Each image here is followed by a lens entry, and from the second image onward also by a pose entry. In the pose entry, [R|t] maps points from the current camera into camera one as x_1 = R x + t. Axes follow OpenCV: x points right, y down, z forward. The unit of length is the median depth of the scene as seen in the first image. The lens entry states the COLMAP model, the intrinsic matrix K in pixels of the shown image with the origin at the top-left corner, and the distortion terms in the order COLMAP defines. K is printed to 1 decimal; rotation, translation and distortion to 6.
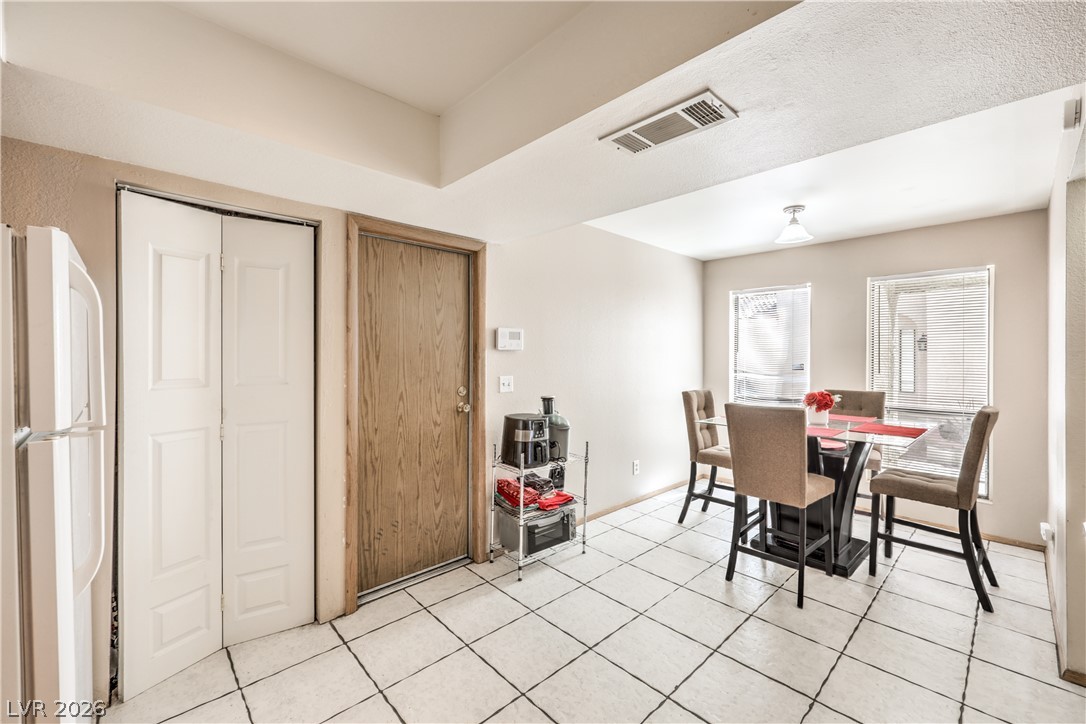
lens RADIAL K [[444.1, 0, 553.8], [0, 444.1, 362.1], [0, 0, 1]] dist [0.002012, 0.000622]
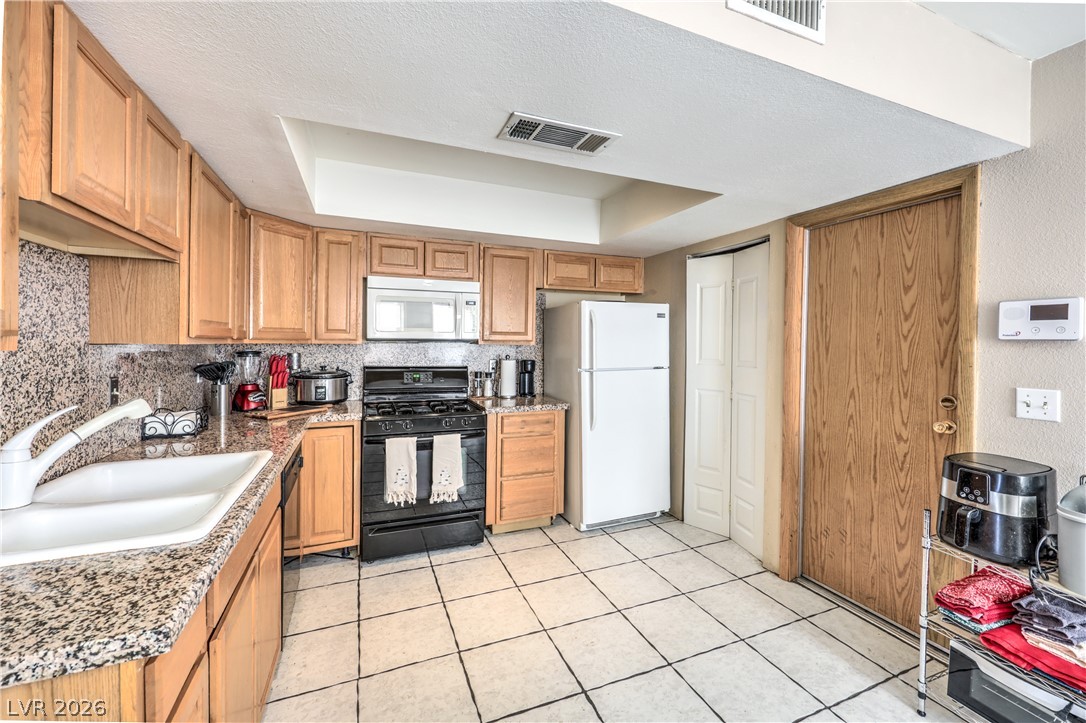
lens RADIAL K [[444.1, 0, 534.6], [0, 444.1, 344.6], [0, 0, 1]] dist [0.002012, 0.000622]
pose [[-0.382586, 0.007732, -0.923888, 0.717404], [-0.016841, 0.999740, 0.015341, -0.023588], [0.923766, 0.021428, -0.382357, 0.752004]]
